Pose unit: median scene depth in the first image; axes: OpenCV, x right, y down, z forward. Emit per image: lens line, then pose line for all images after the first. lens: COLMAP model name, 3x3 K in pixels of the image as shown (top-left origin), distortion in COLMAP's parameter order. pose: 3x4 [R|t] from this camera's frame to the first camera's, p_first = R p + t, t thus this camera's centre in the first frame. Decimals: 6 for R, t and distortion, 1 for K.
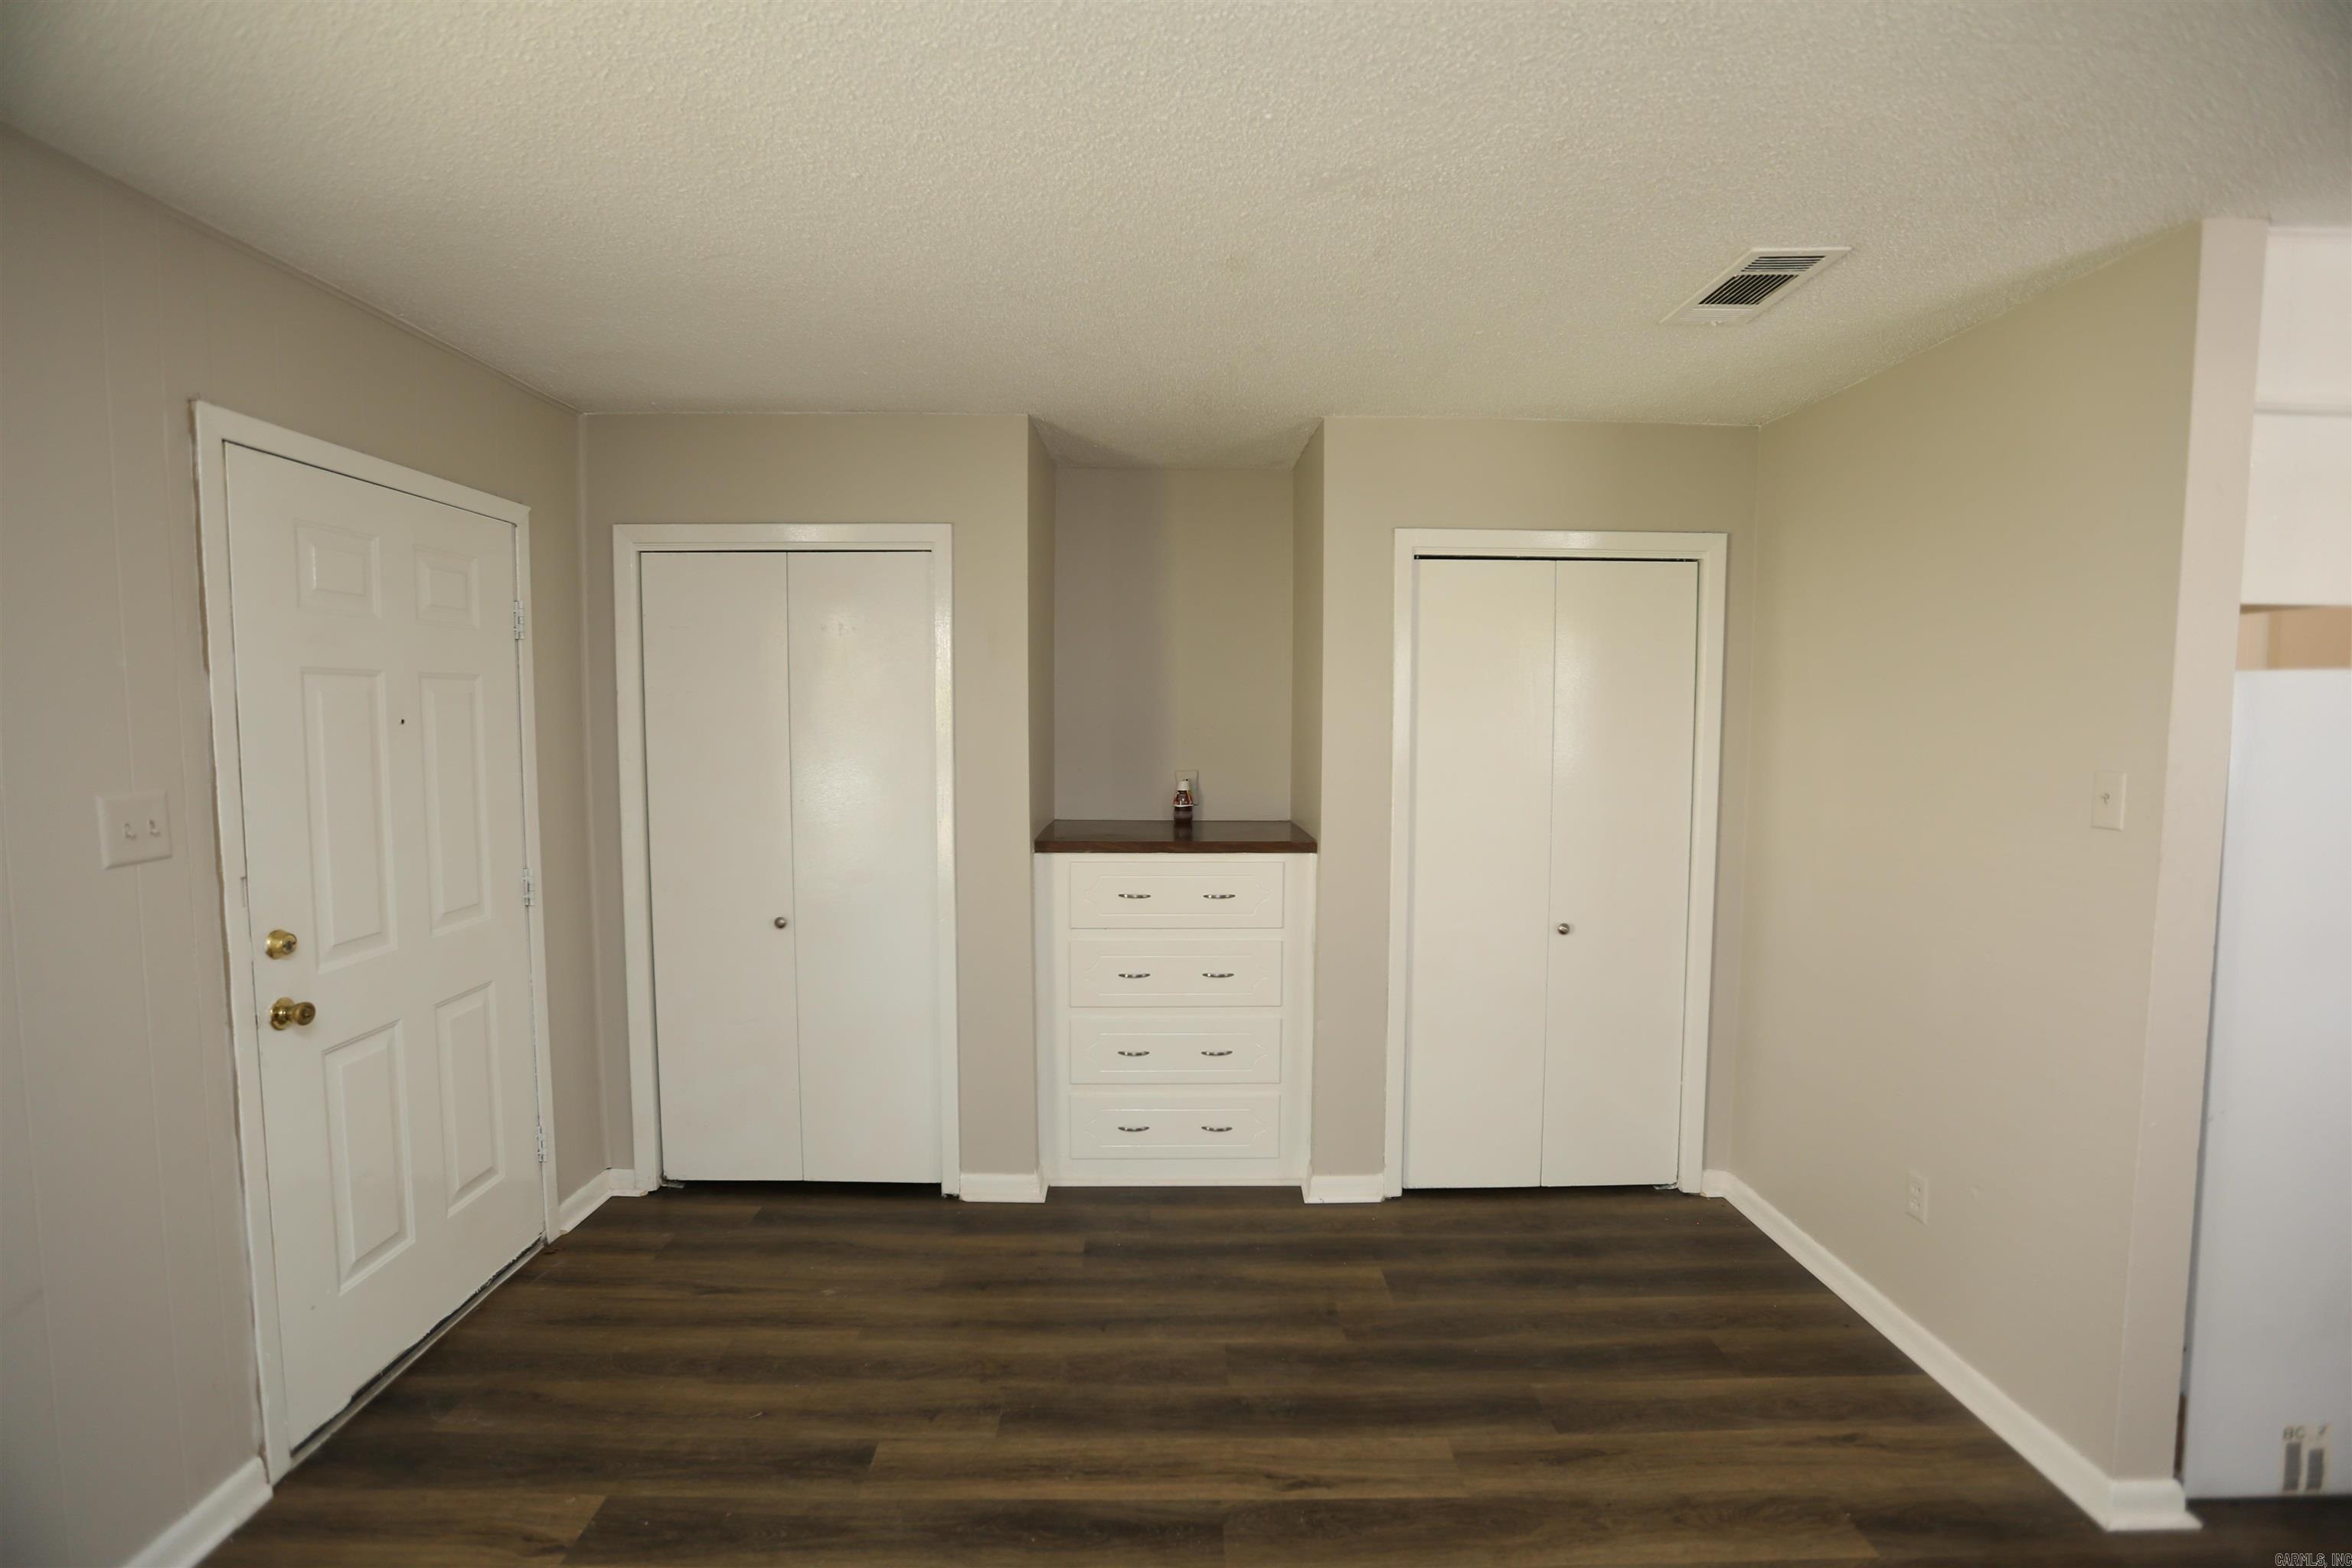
lens RADIAL K [[1065.3, 0, 1168.5], [0, 1065.3, 786.0], [0, 0, 1]] dist [-0.051100, 0.015965]
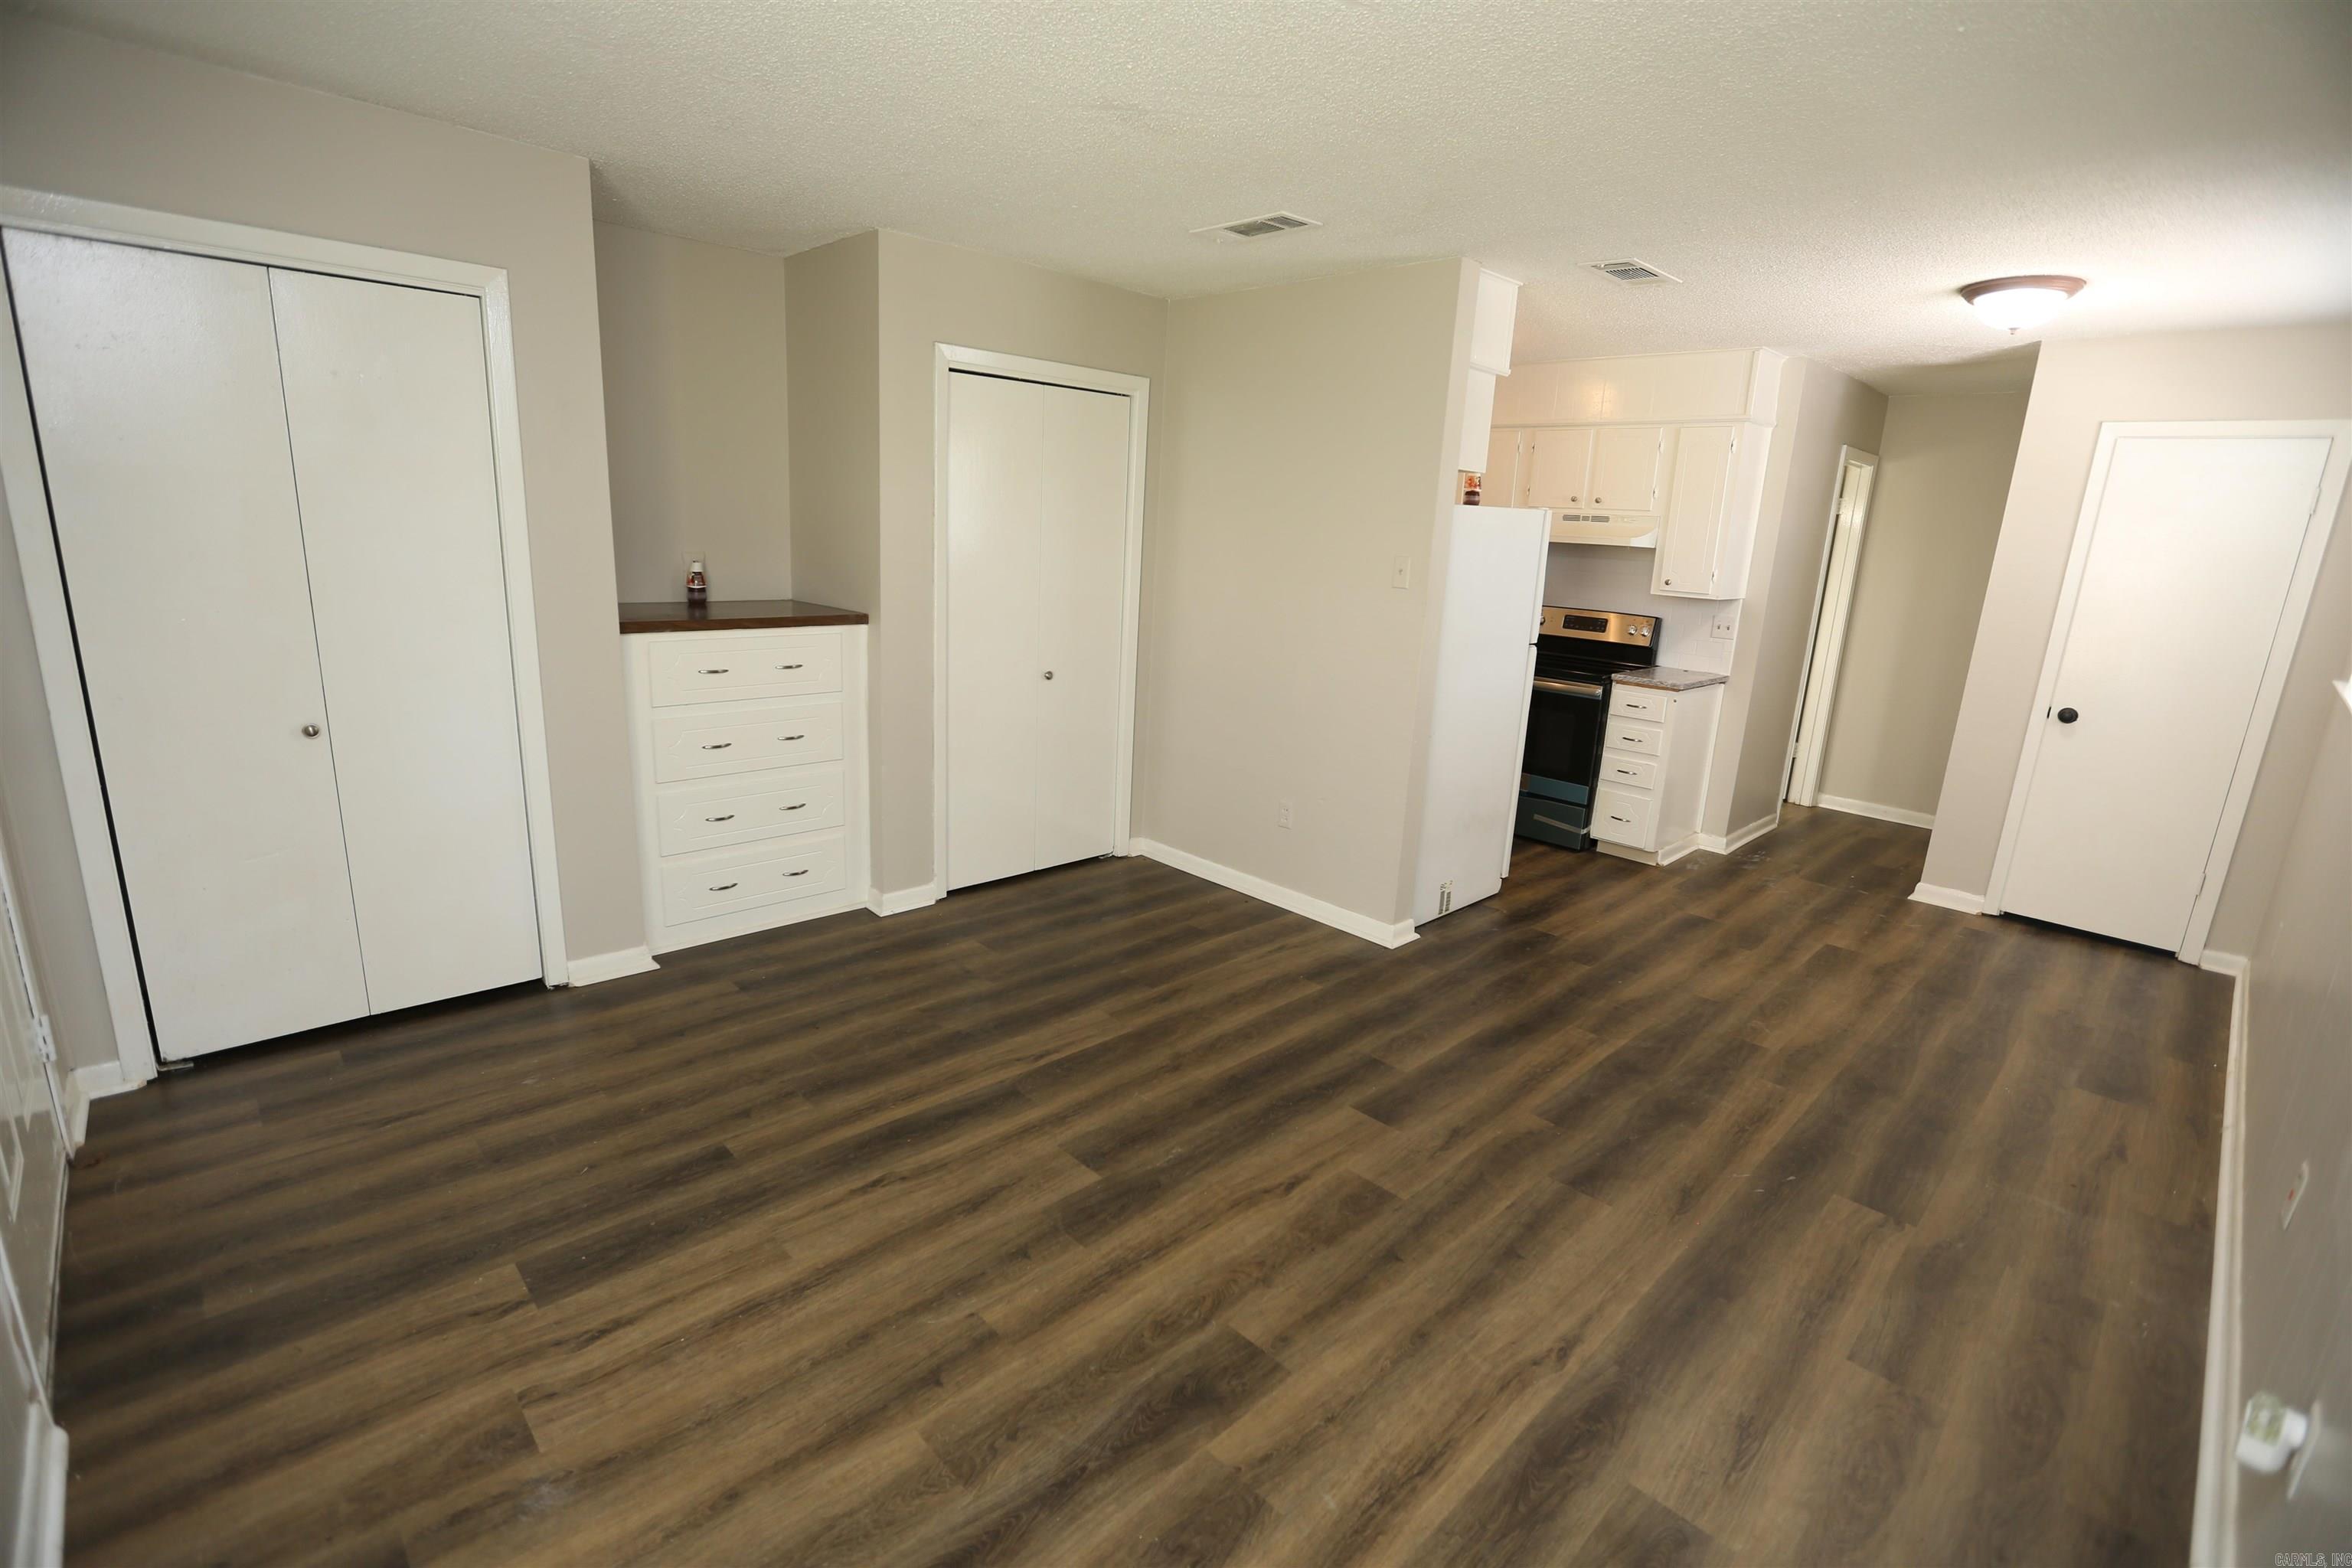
lens RADIAL K [[1065.3, 0, 1168.5], [0, 1065.3, 786.0], [0, 0, 1]] dist [-0.051100, 0.015965]
pose [[0.728523, -0.133029, 0.671981, -0.517168], [-0.000509, 0.980857, 0.194727, 0.012759], [-0.685022, -0.142205, 0.714509, -0.088427]]
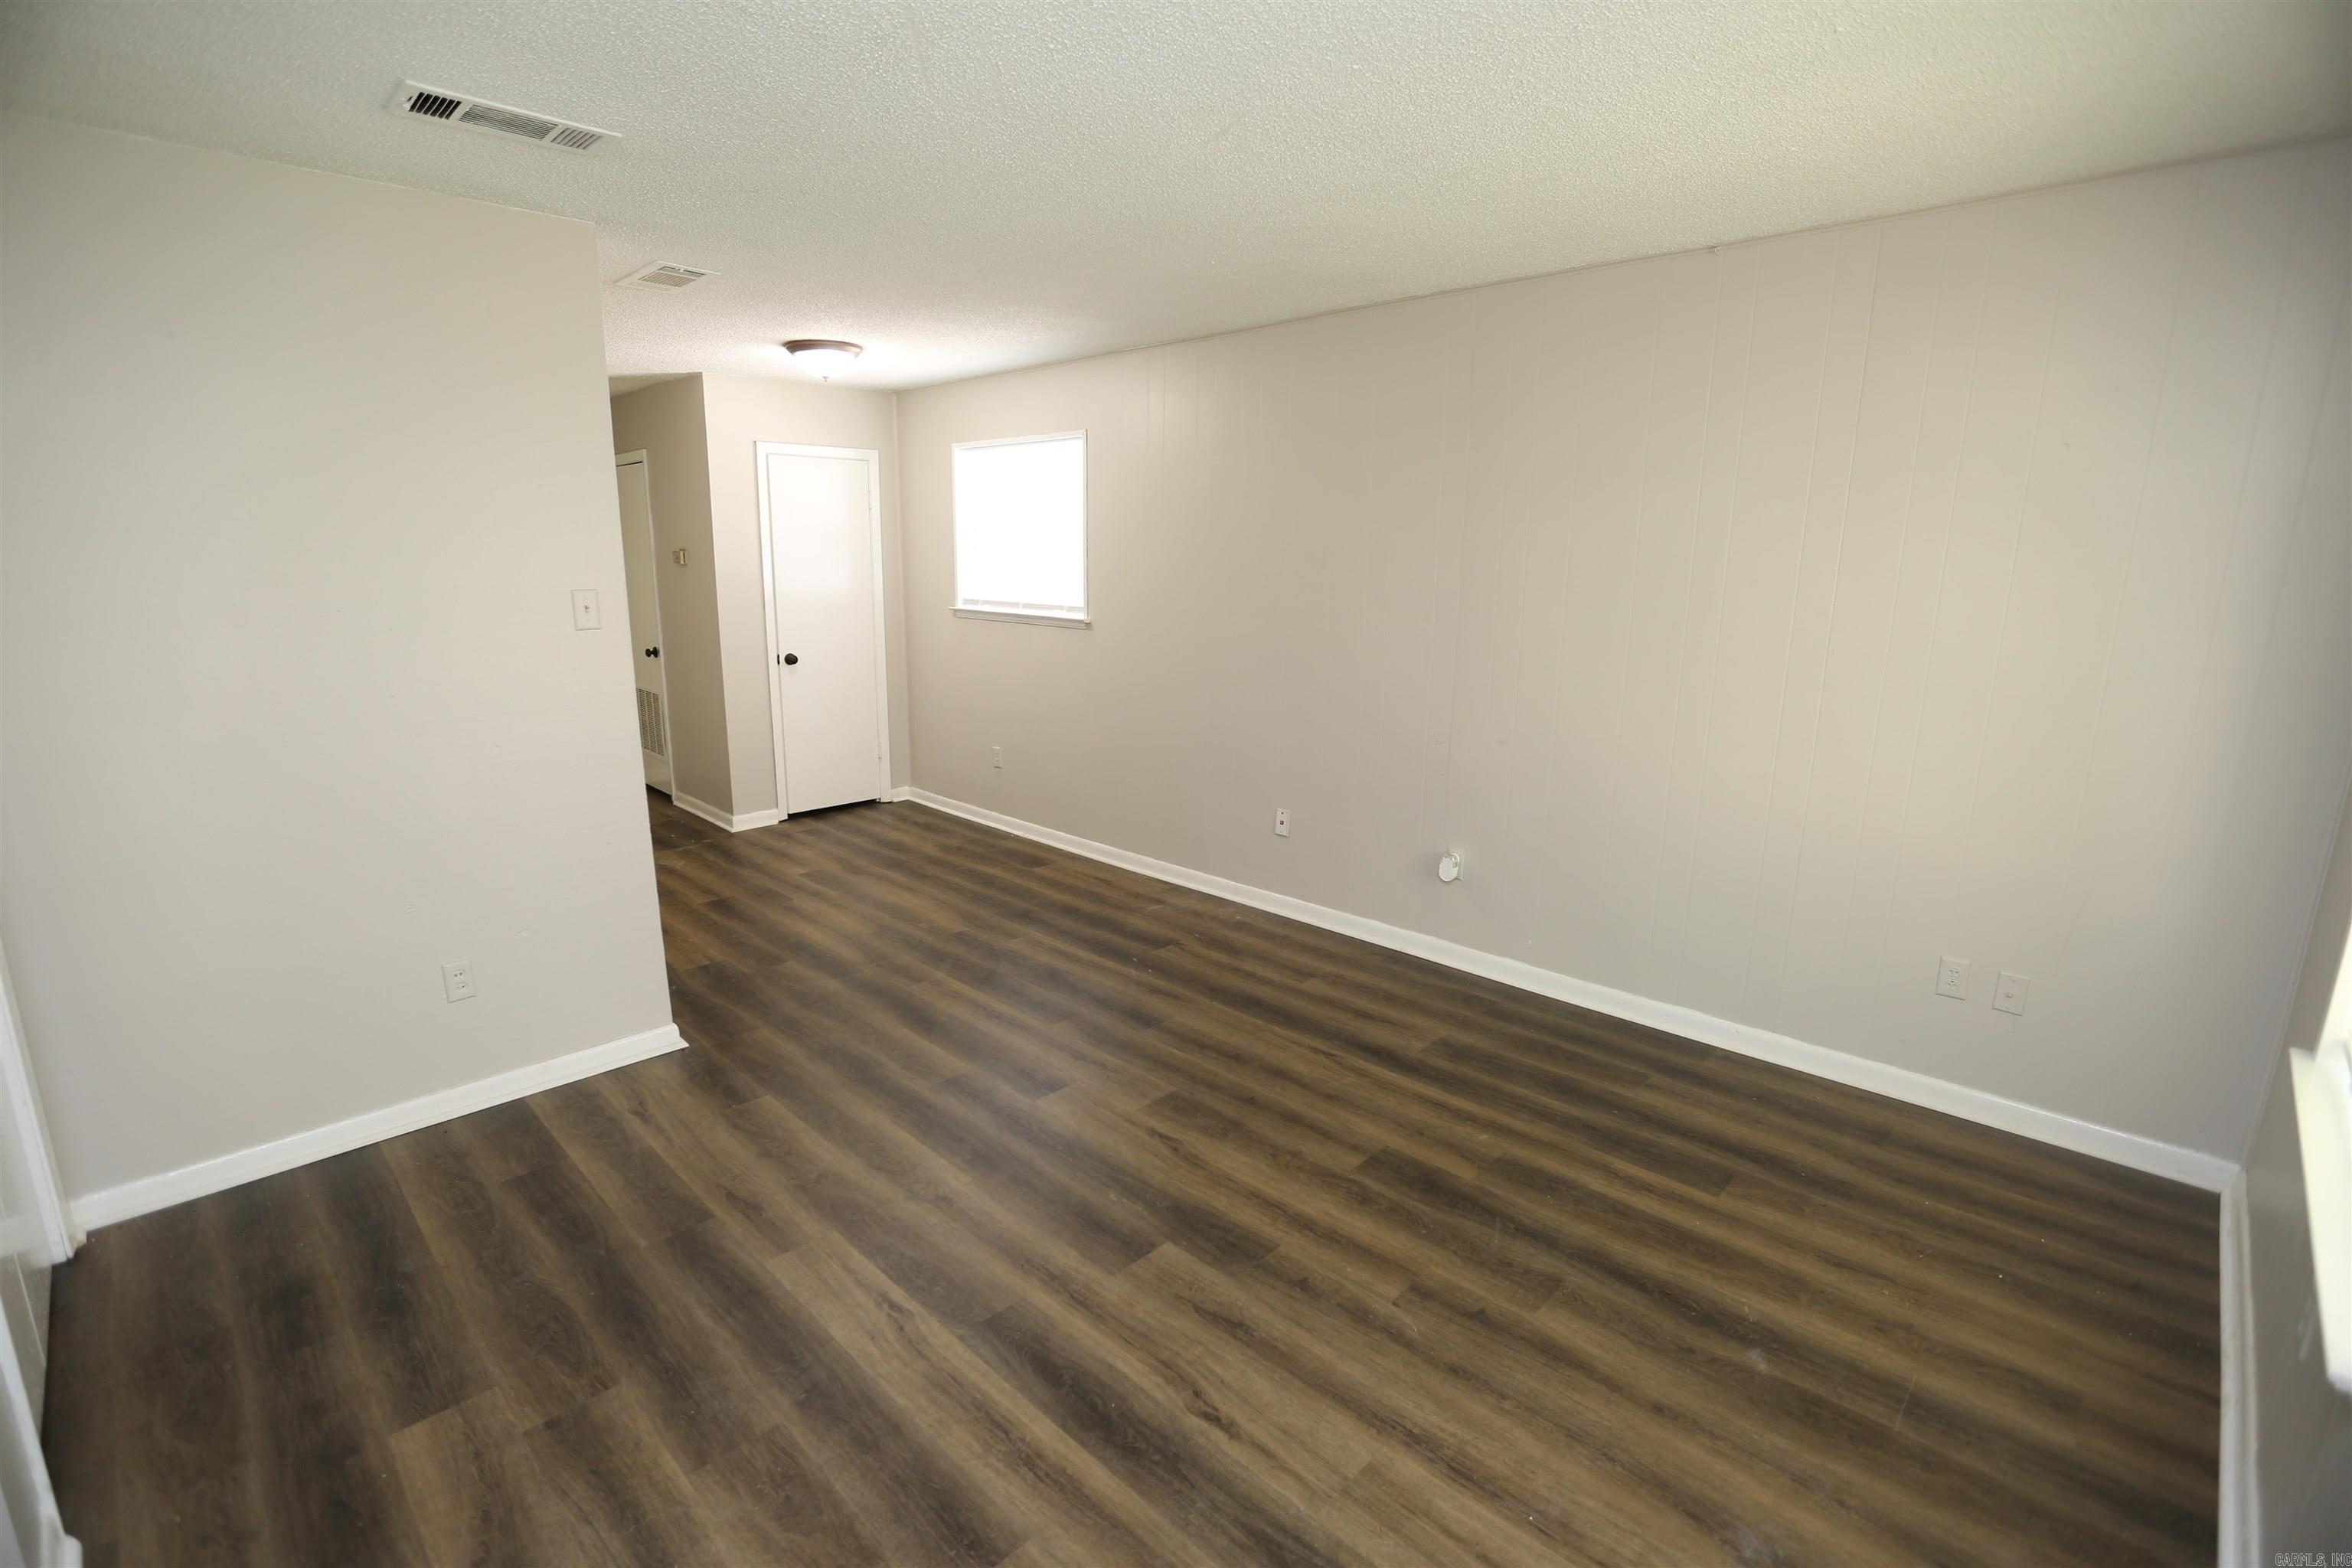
lens RADIAL K [[1065.3, 0, 1168.5], [0, 1065.3, 786.0], [0, 0, 1]] dist [-0.051100, 0.015965]
pose [[-0.702073, -0.160287, 0.693831, -0.541508], [0.041958, 0.963334, 0.265003, -0.078648], [-0.710868, 0.215163, -0.669606, 1.061643]]
